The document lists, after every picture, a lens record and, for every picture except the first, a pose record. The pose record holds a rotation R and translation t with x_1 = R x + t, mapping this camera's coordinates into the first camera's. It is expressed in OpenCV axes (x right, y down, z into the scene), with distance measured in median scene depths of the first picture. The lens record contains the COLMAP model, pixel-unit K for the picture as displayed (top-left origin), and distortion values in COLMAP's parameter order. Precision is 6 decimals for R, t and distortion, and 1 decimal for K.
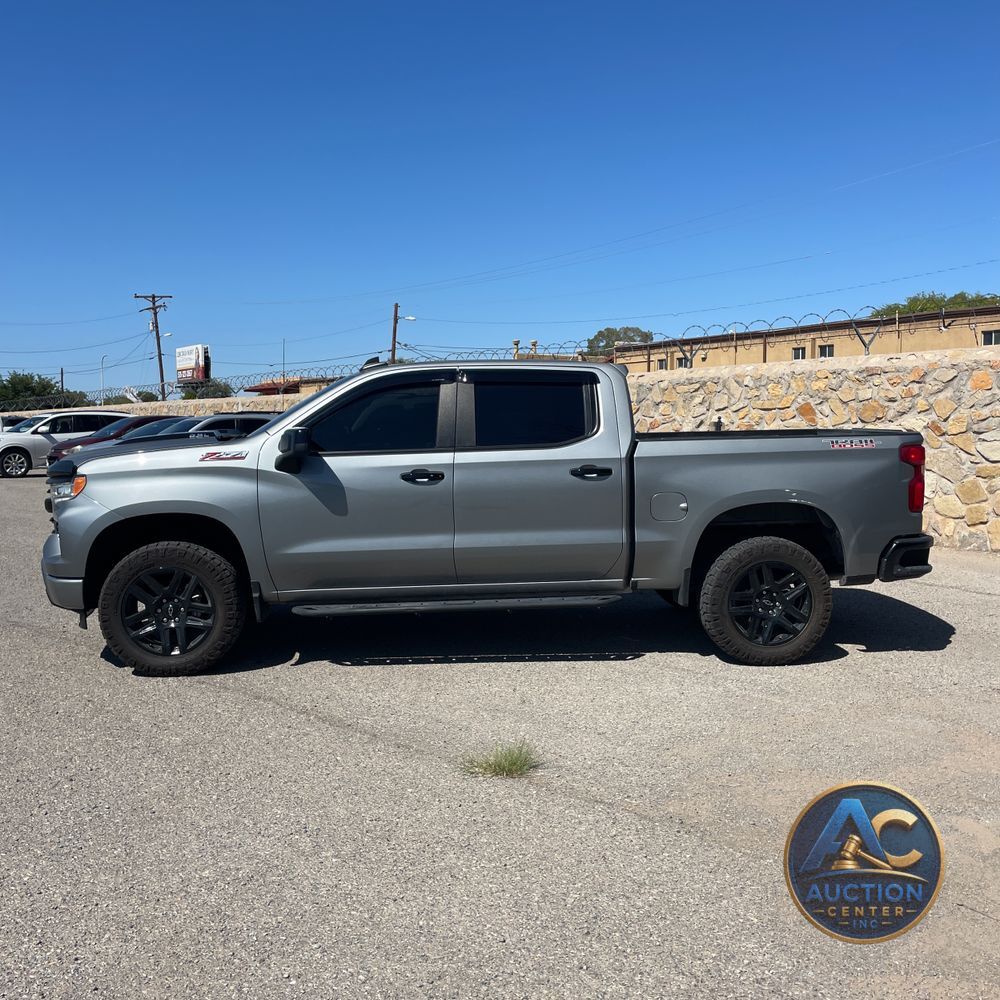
lens RADIAL K [[995.4, 0, 500.0], [0, 995.4, 500.0], [0, 0, 1]] dist [0.086381, -0.145302]
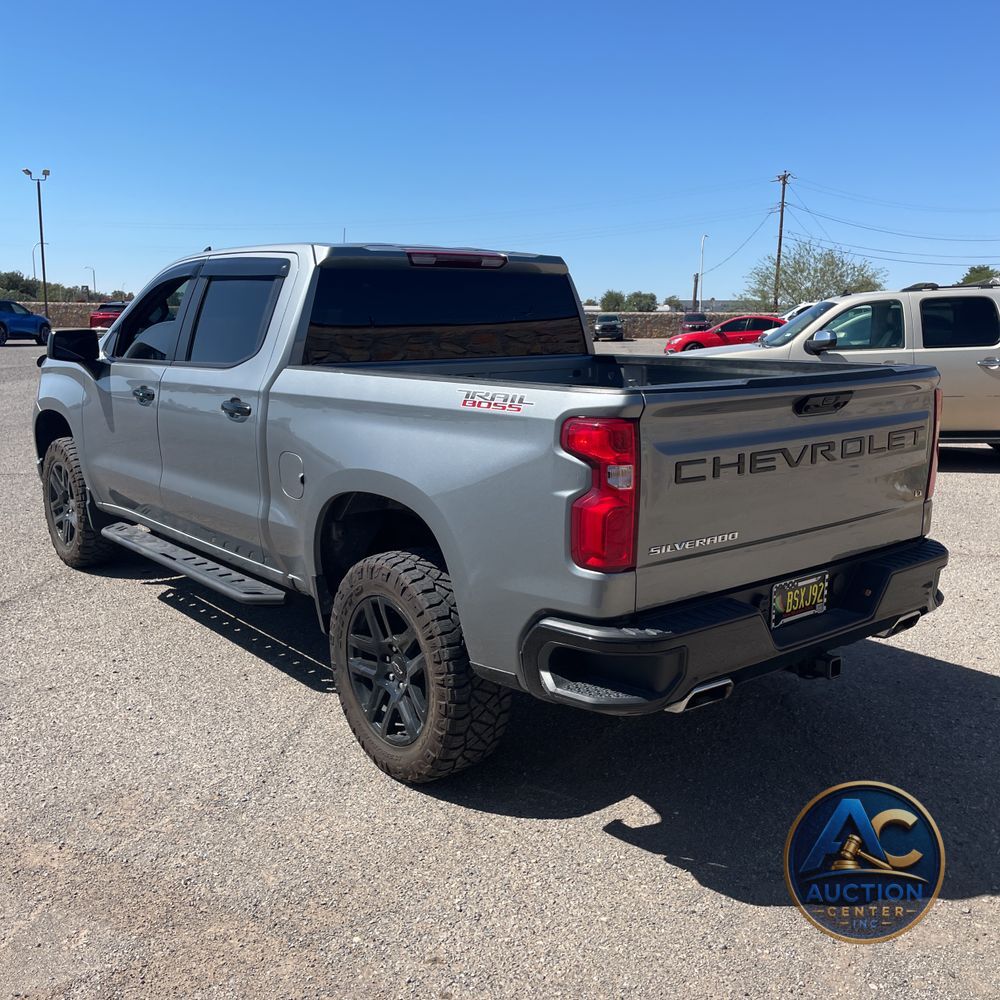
lens RADIAL K [[1012.7, 0, 504.0], [0, 1012.7, 493.2], [0, 0, 1]] dist [0.094504, -0.137242]
pose [[0.575791, 0.158484, -0.802089, 0.742823], [-0.075665, 0.987152, 0.140734, -0.080088], [0.814088, -0.020343, 0.580385, 0.710542]]
